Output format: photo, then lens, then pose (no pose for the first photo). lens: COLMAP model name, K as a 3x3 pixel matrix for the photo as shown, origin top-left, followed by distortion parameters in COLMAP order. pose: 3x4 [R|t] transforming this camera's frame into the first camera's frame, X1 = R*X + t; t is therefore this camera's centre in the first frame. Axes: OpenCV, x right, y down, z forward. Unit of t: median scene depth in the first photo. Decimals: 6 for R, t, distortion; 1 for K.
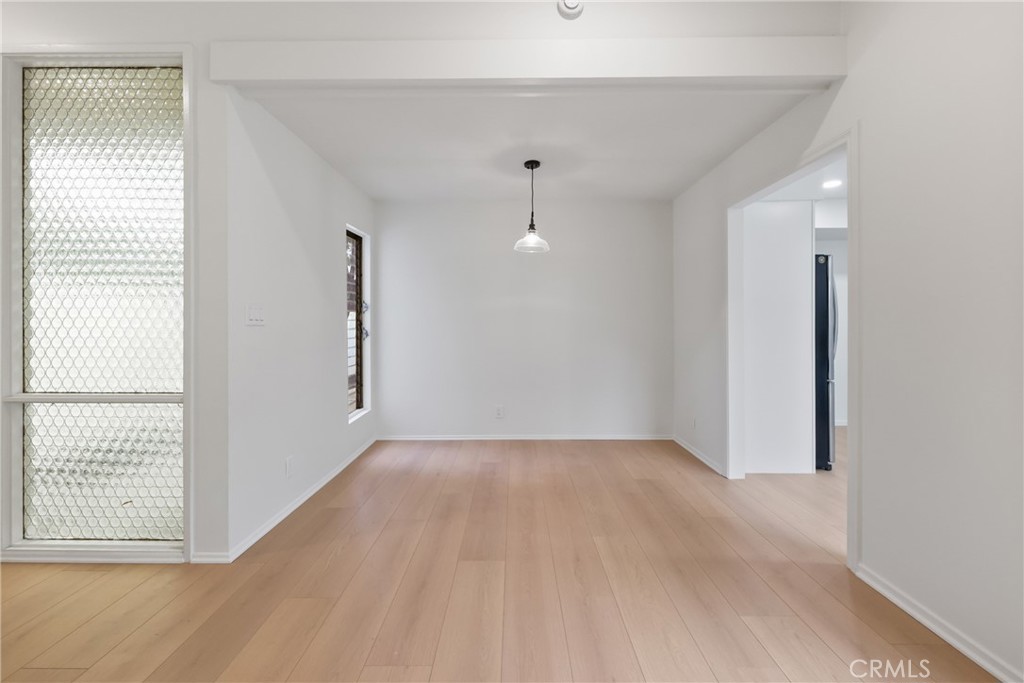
lens RADIAL K [[431.5, 0, 508.8], [0, 431.5, 334.4], [0, 0, 1]] dist [-0.000719, -0.000026]
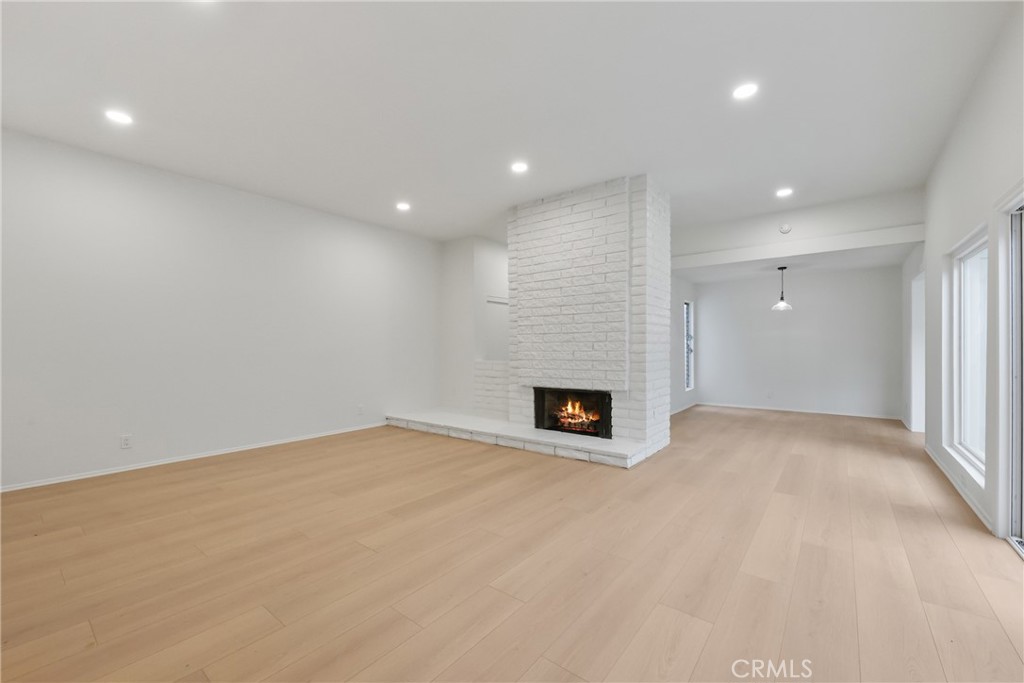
lens RADIAL K [[408.3, 0, 508.1], [0, 408.3, 346.9], [0, 0, 1]] dist [0.004082, -0.000095]
pose [[0.786208, -0.005373, -0.617939, 0.227994], [0.000159, 0.999964, -0.008492, -0.003929], [0.617962, 0.006578, 0.786180, -1.309612]]
